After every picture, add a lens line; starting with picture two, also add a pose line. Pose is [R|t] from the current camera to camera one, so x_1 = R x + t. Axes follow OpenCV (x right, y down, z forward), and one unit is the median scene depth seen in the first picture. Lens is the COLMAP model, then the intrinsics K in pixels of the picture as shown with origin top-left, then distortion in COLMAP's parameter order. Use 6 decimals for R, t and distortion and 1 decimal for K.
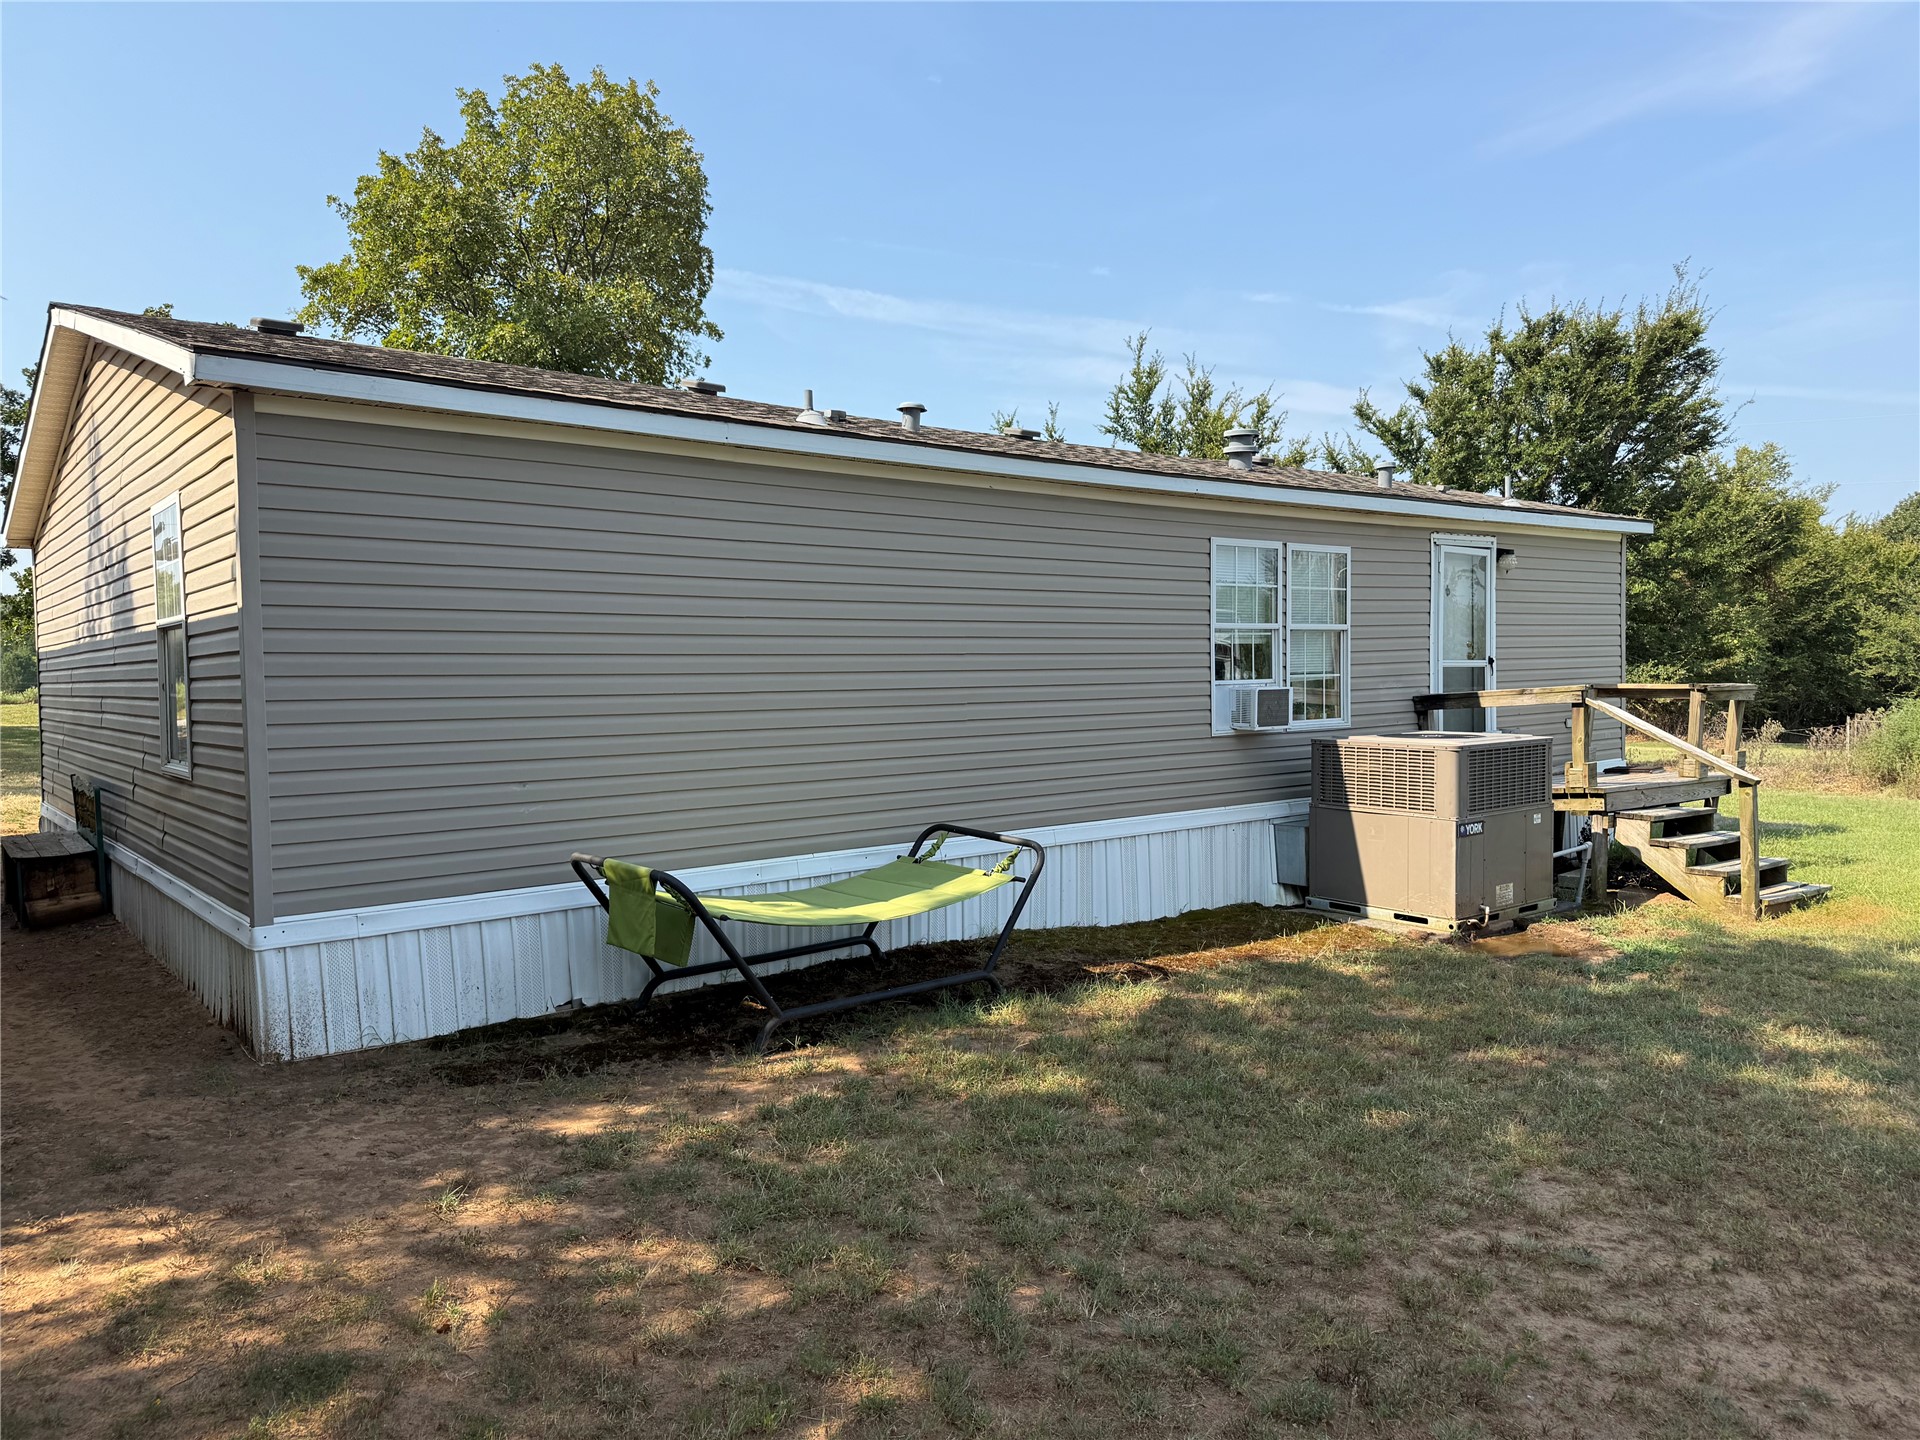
lens RADIAL K [[1336.1, 0, 963.8], [0, 1336.1, 727.5], [0, 0, 1]] dist [0.132677, -0.228195]
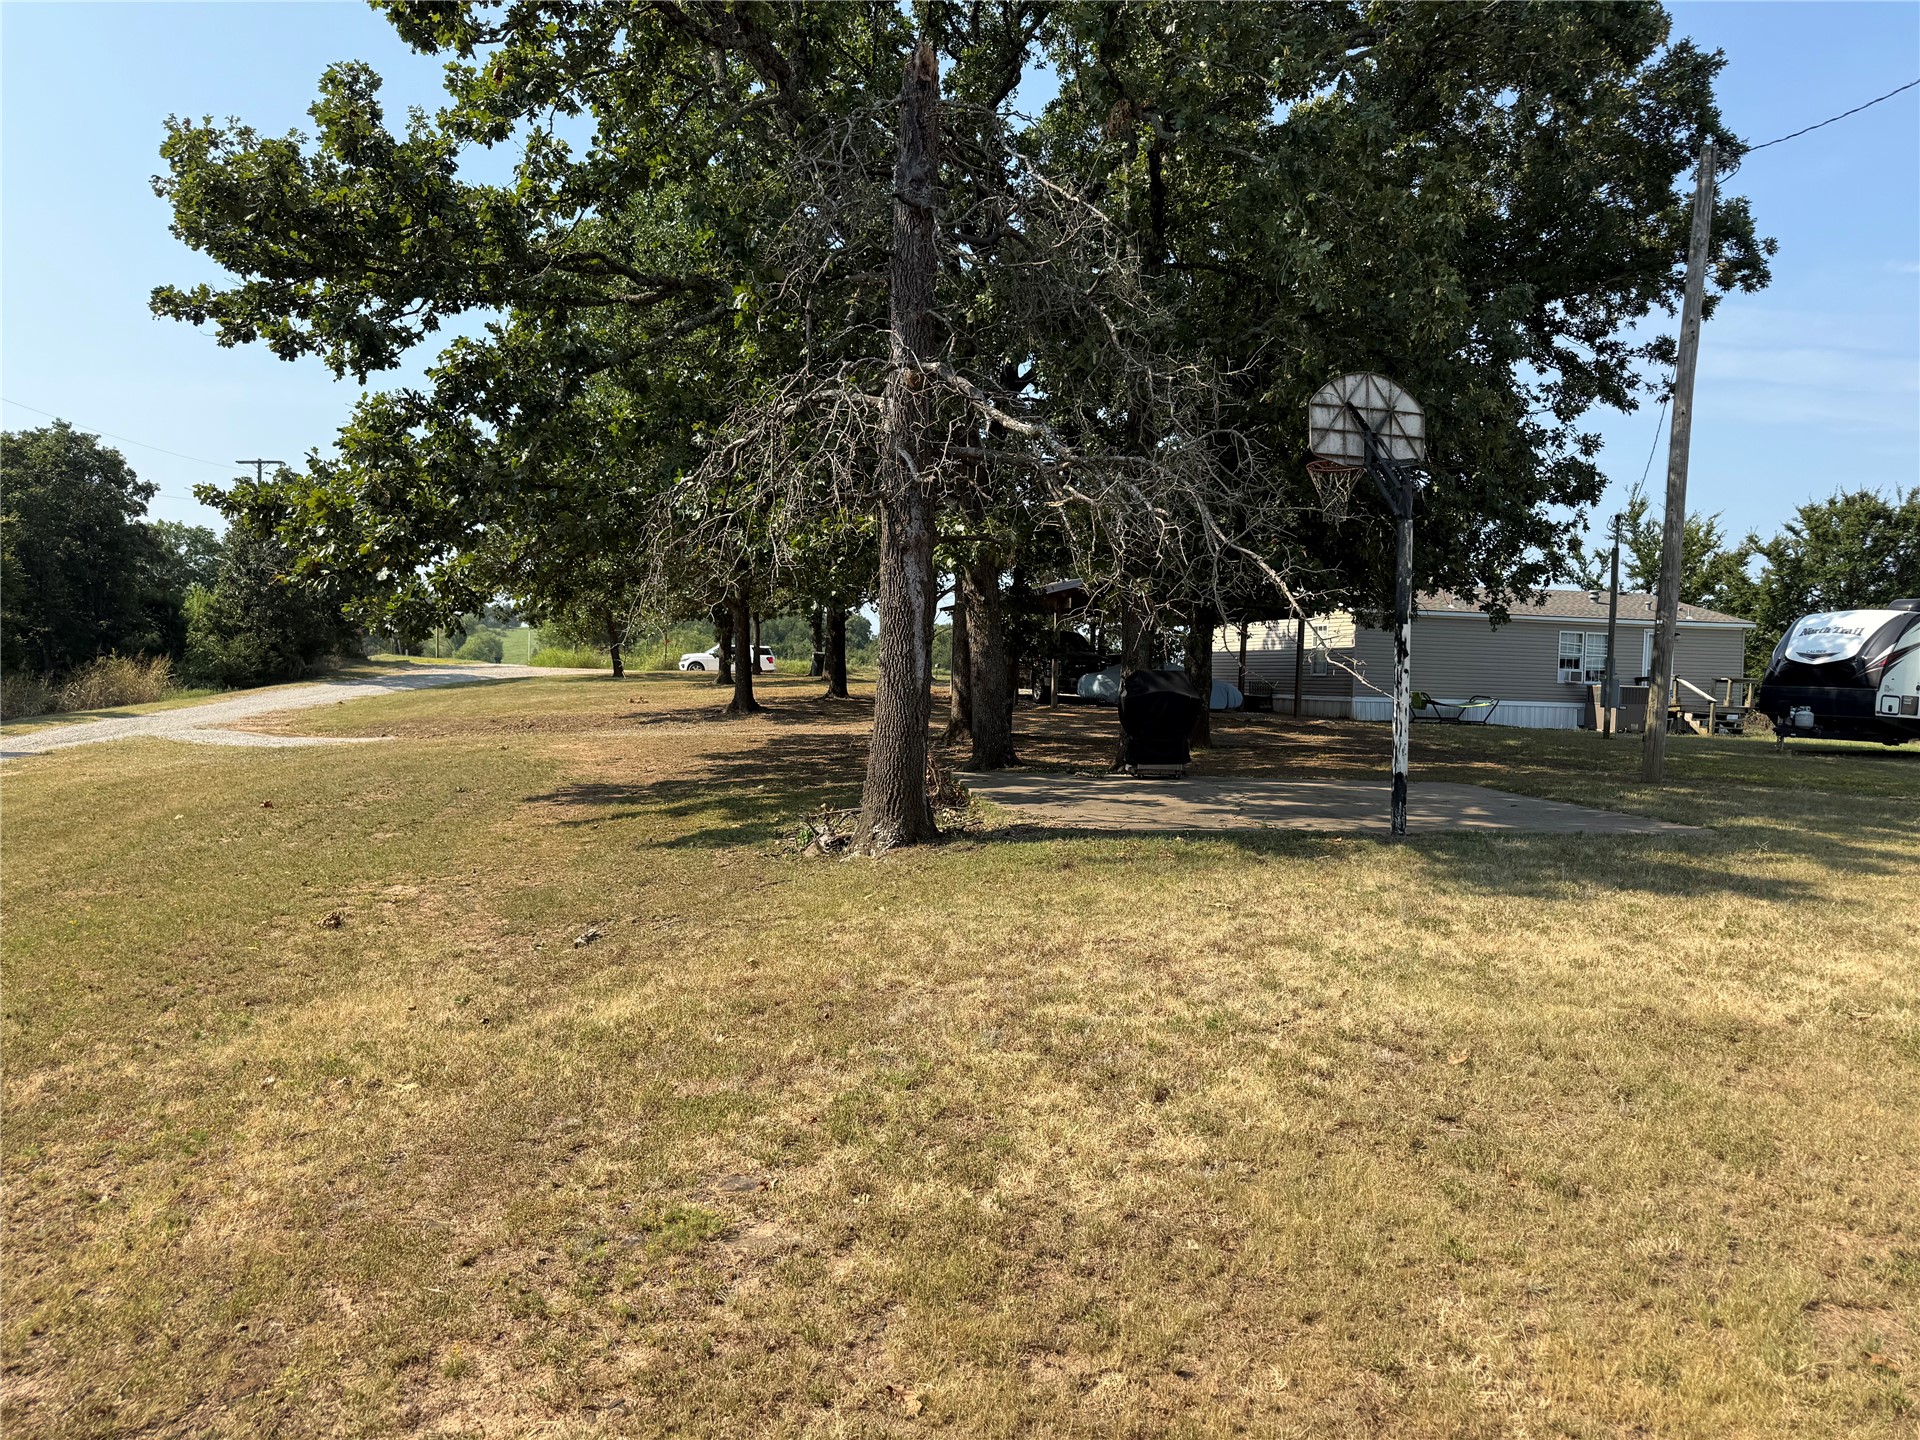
lens RADIAL K [[1439.8, 0, 960.0], [0, 1439.8, 720.0], [0, 0, 1]] dist [0.145812, -0.261947]
pose [[0.924927, 0.059308, -0.375490, 0.055747], [-0.063942, 0.997954, 0.000120, 0.066109], [0.374728, 0.023898, 0.926827, -1.053198]]
